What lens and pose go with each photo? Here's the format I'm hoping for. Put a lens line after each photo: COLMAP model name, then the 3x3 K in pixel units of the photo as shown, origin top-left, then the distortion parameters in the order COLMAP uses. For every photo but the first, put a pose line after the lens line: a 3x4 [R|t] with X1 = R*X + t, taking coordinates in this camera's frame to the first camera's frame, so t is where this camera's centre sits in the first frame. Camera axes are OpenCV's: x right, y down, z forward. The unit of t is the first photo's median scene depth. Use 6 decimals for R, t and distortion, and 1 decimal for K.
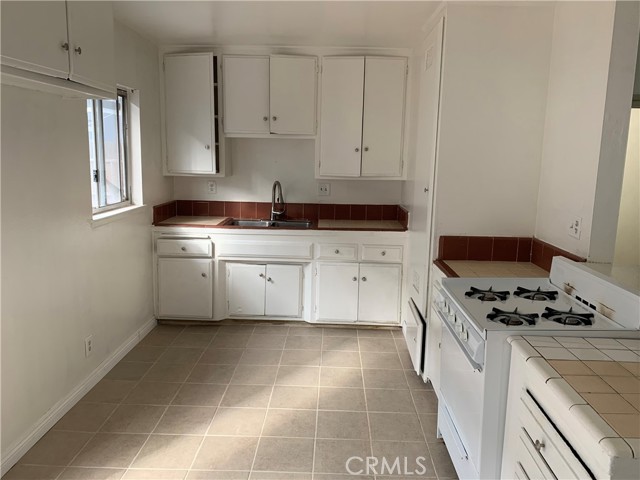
lens RADIAL K [[491.9, 0, 320.0], [0, 491.9, 240.0], [0, 0, 1]] dist [0.119760, -0.218546]
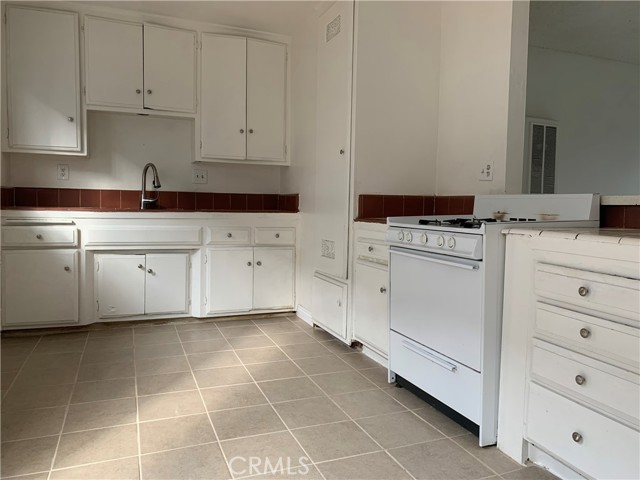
lens RADIAL K [[491.9, 0, 320.0], [0, 491.9, 240.0], [0, 0, 1]] dist [0.119760, -0.218546]
pose [[0.919516, -0.030839, 0.391841, -0.173061], [0.067120, 0.994594, -0.079230, 0.117281], [-0.387279, 0.099154, 0.916615, 0.074677]]
